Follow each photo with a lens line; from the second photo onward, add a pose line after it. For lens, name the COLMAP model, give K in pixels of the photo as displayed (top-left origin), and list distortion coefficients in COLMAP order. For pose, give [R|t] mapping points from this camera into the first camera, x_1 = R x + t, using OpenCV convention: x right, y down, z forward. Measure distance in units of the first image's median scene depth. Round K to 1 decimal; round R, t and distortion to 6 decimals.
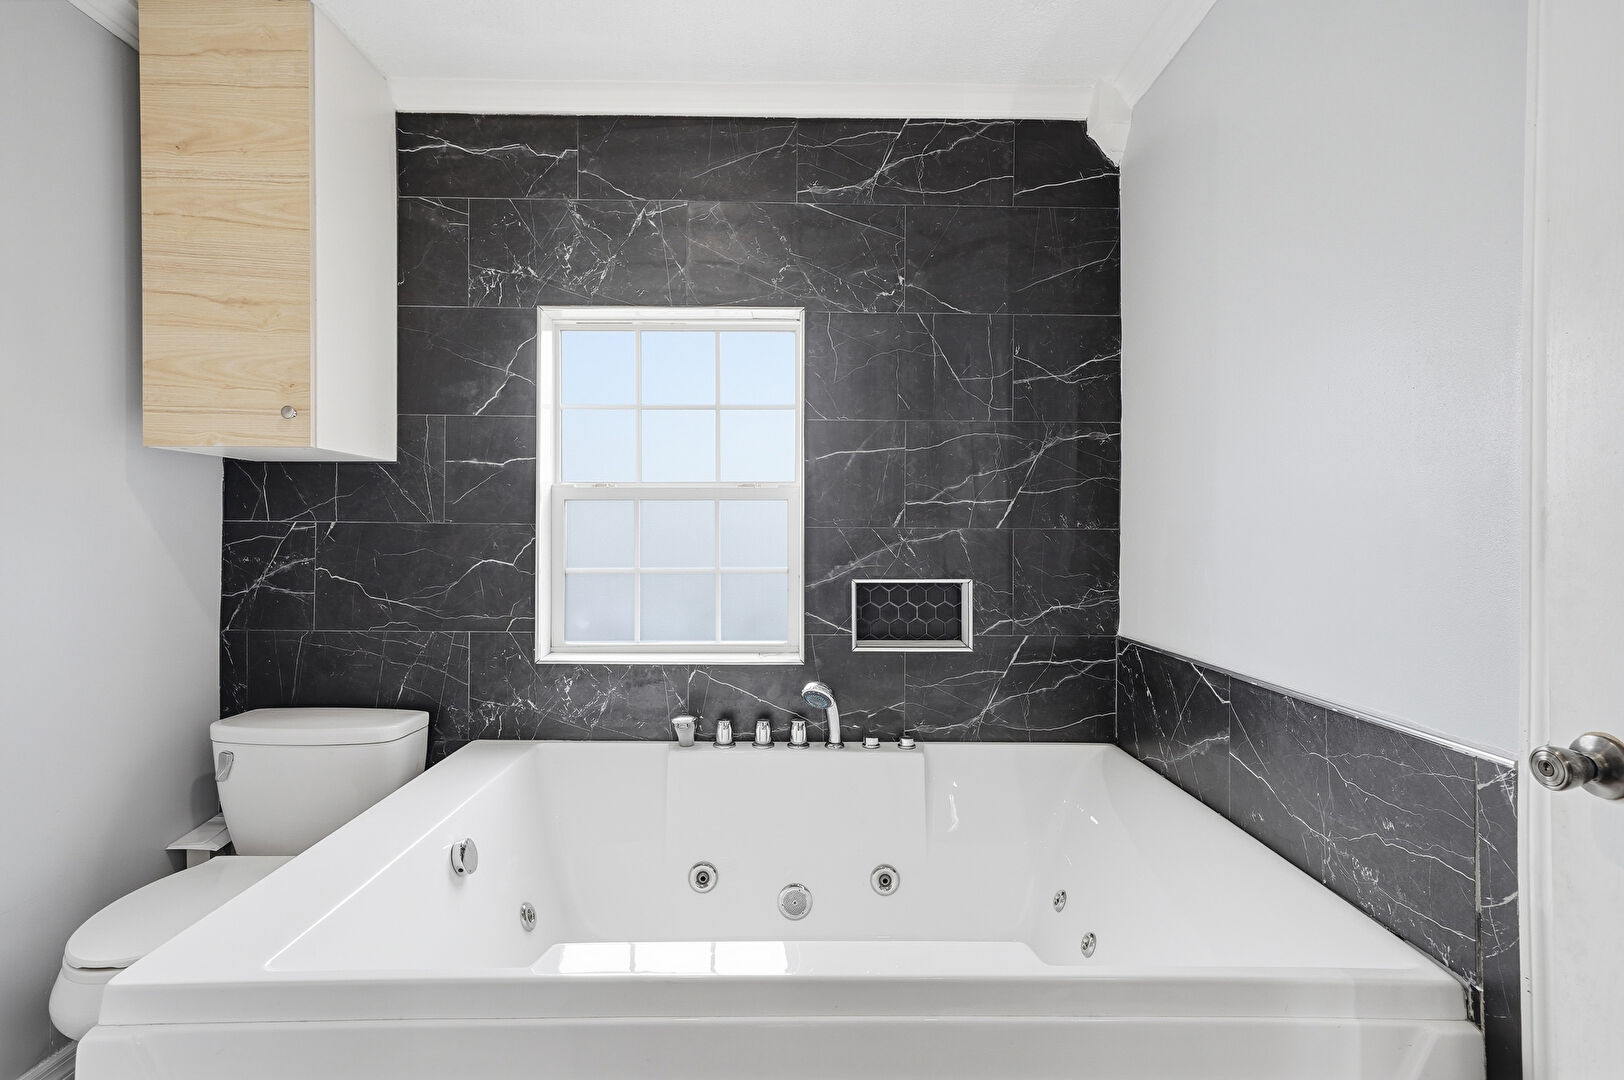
lens RADIAL K [[739.0, 0, 812.0], [0, 739.0, 540.0], [0, 0, 1]] dist [-0.000746, 0.000126]
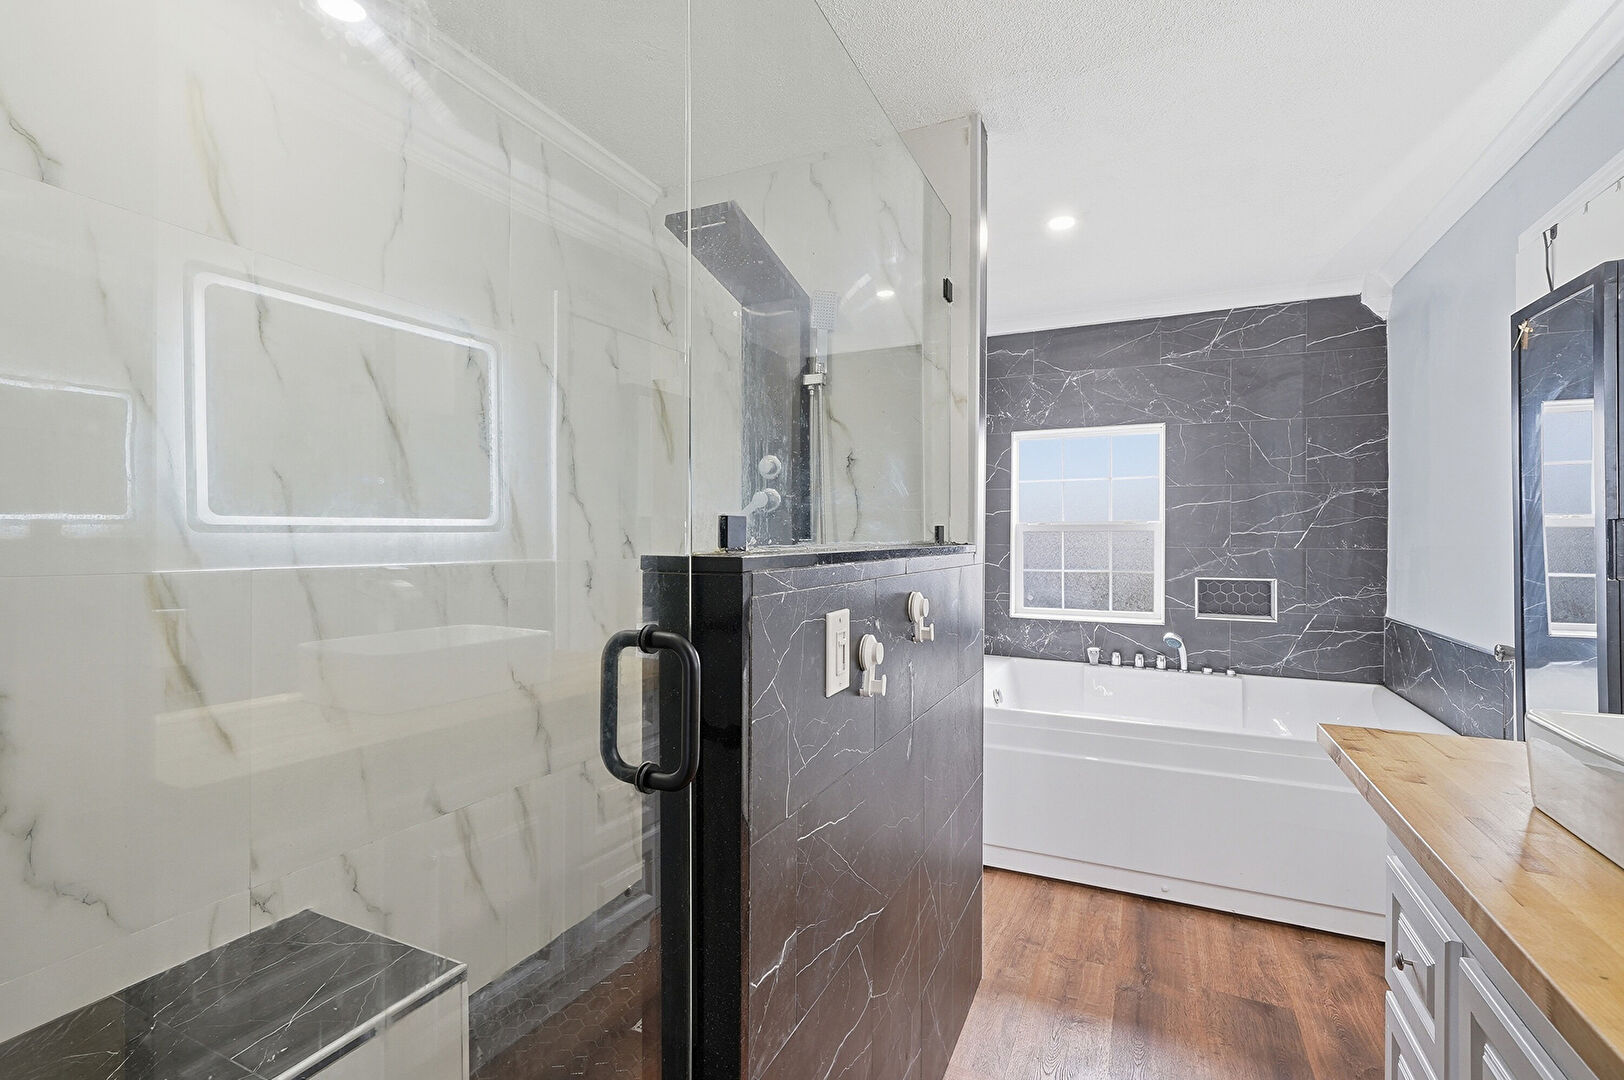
lens RADIAL K [[758.1, 0, 798.5], [0, 758.1, 539.5], [0, 0, 1]] dist [-0.000915, -0.000096]
pose [[0.899376, 0.001457, -0.437174, -0.006024], [-0.004032, 0.999980, -0.004963, -0.022955], [0.437158, 0.006226, 0.899363, -1.011849]]
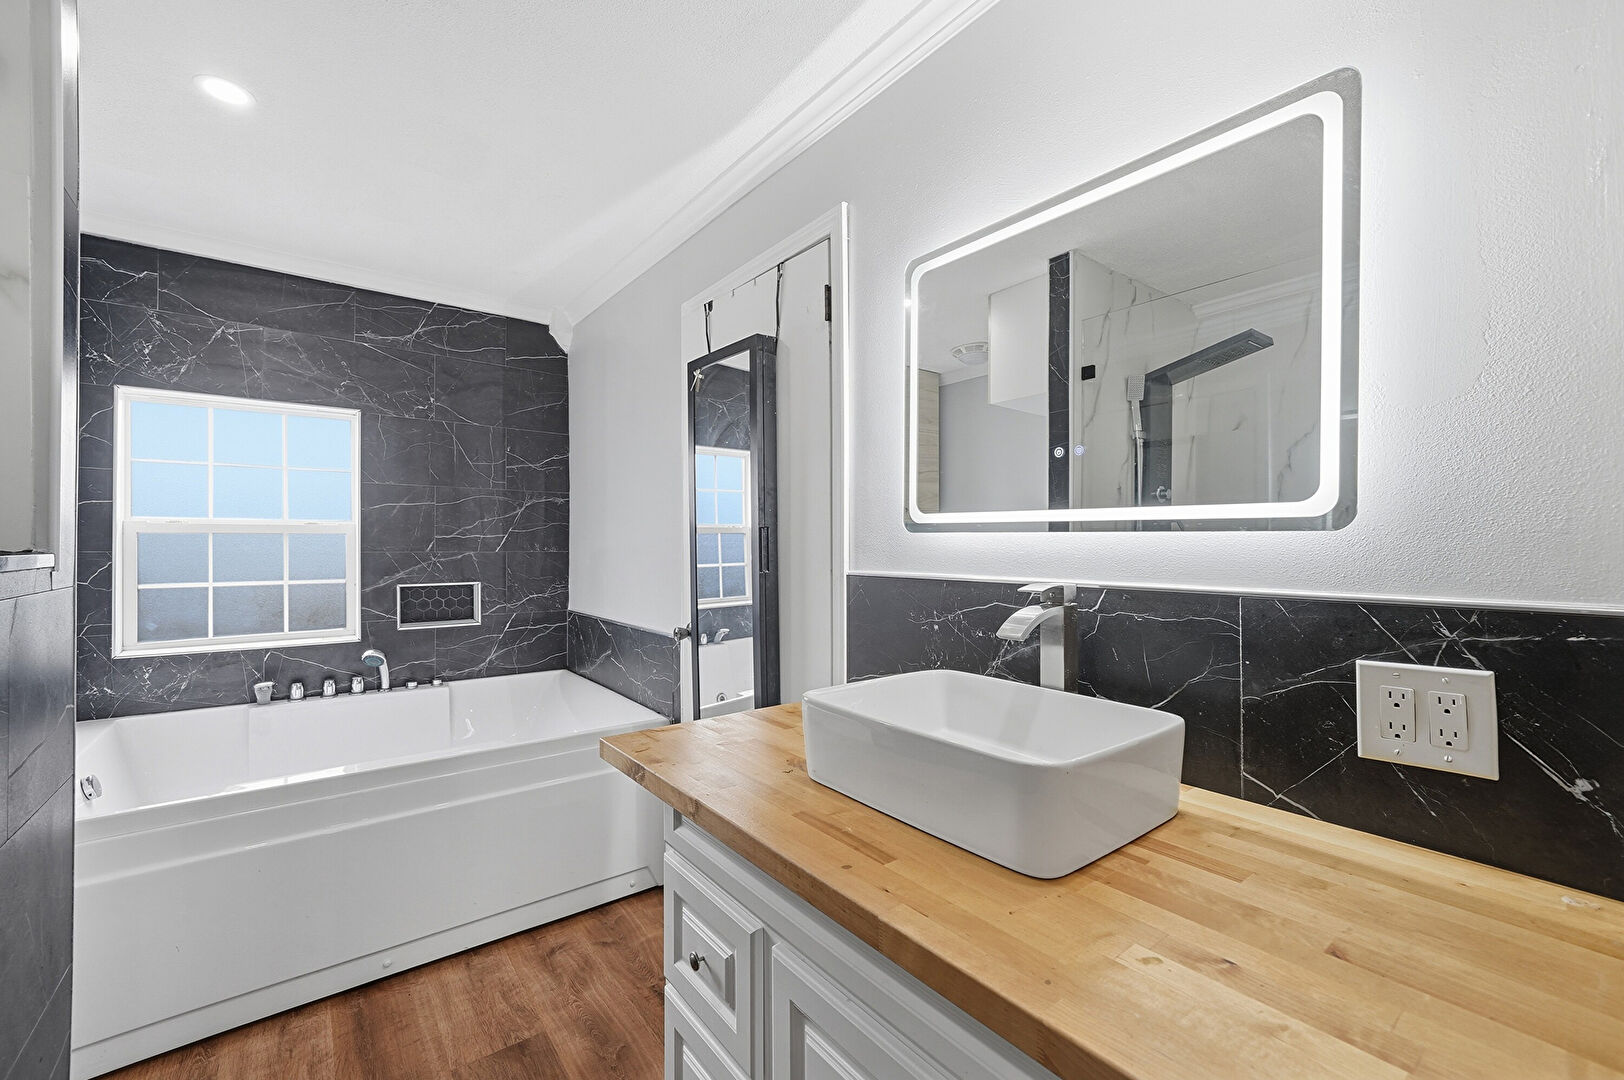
lens RADIAL K [[660.7, 0, 809.7], [0, 660.7, 544.2], [0, 0, 1]] dist [-0.000885, 0.000465]
pose [[0.792658, -0.002333, 0.609662, -0.108326], [0.005111, 0.999983, -0.002819, -0.025276], [-0.609645, 0.005351, 0.792656, -0.664160]]
